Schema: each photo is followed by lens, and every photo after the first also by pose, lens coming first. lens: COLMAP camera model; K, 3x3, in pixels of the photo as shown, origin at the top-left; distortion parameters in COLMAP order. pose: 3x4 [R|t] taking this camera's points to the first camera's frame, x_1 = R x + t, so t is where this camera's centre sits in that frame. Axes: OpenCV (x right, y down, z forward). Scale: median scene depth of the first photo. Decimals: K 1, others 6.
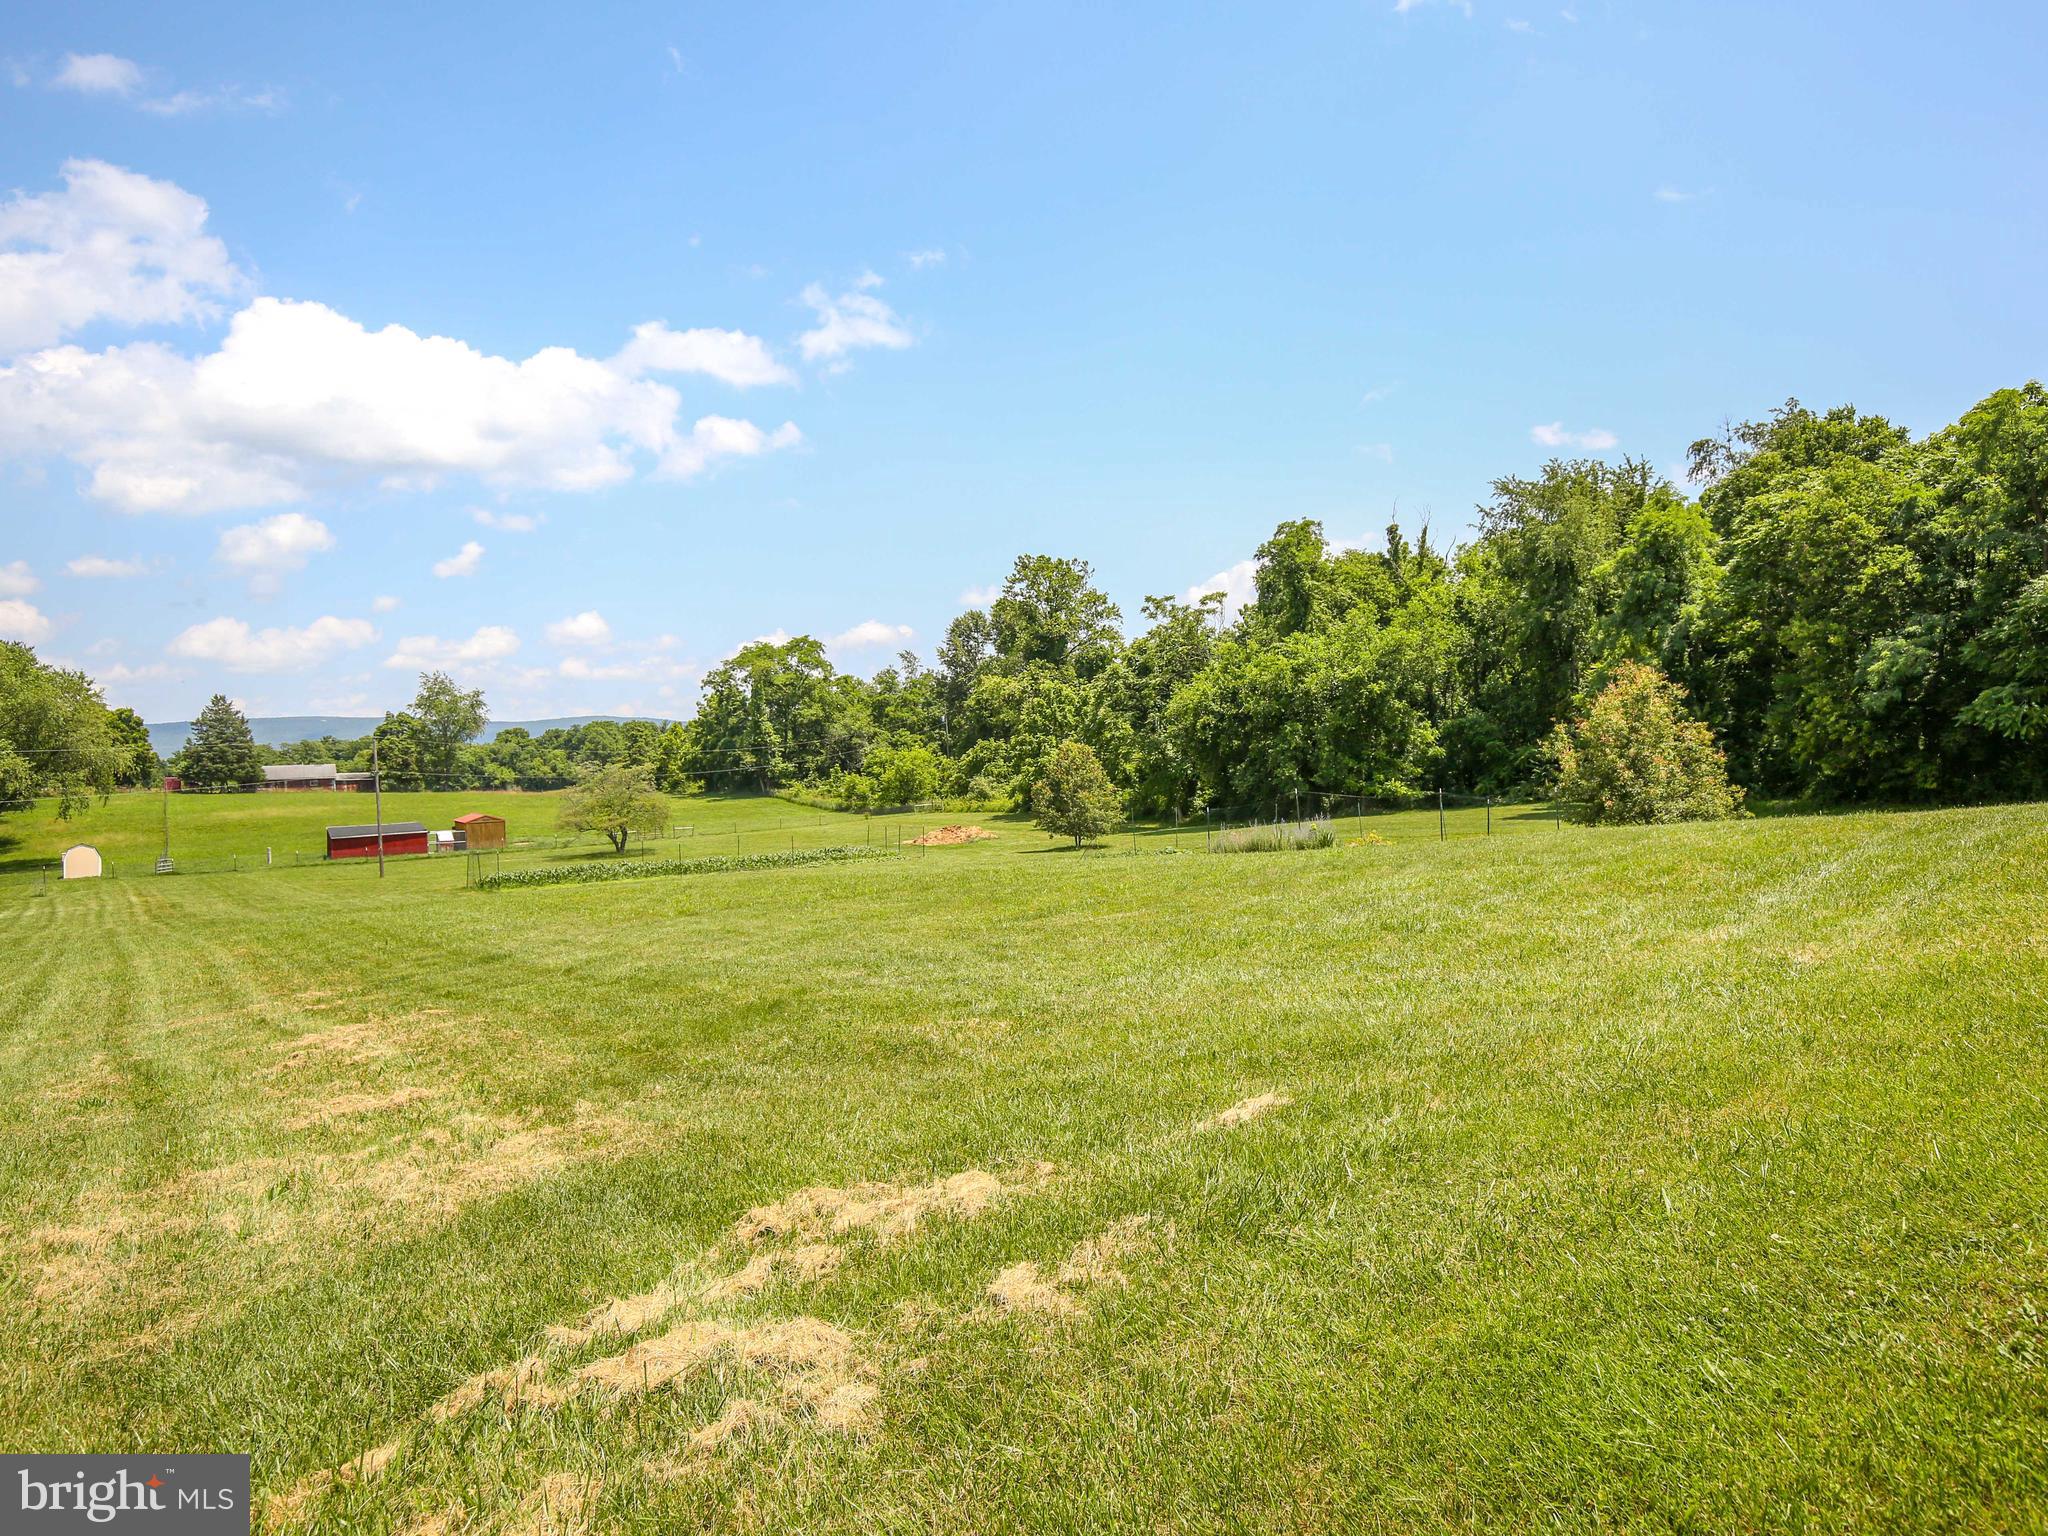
lens RADIAL K [[1288.1, 0, 1017.6], [0, 1288.1, 771.6], [0, 0, 1]] dist [-0.014157, 0.000726]
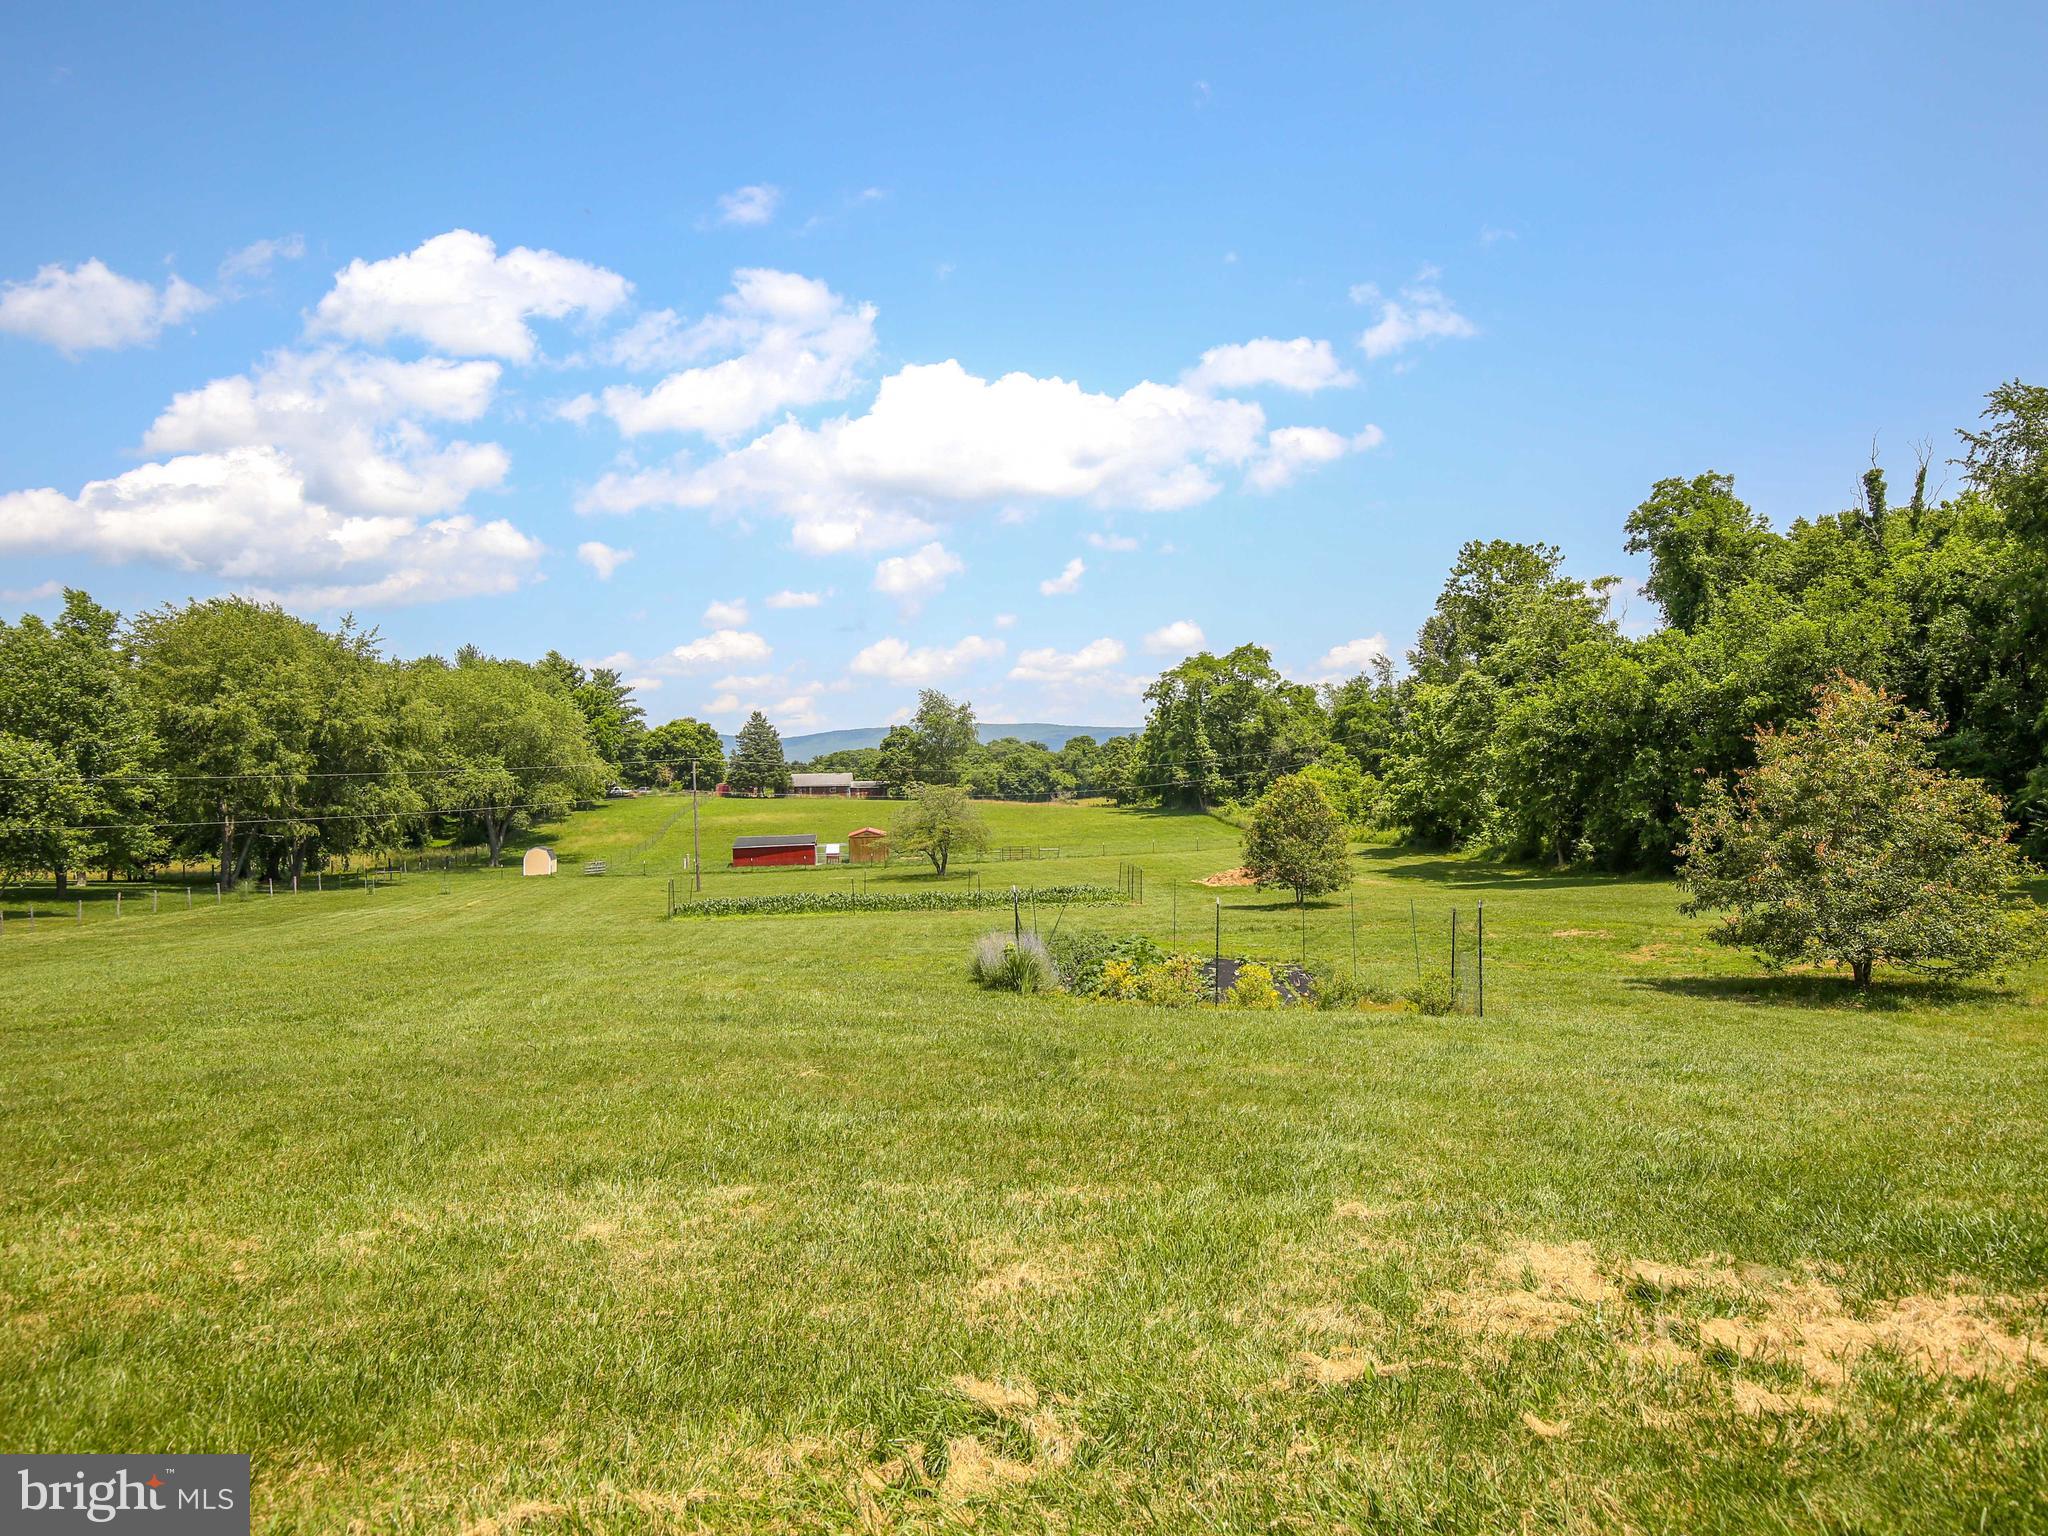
lens RADIAL K [[1288.1, 0, 1008.9], [0, 1288.1, 709.8], [0, 0, 1]] dist [-0.014157, 0.000726]
pose [[0.894830, -0.009737, -0.446301, 0.088182], [-0.013625, 0.998701, -0.049106, -0.007761], [0.446200, 0.050022, 0.893534, 0.071985]]
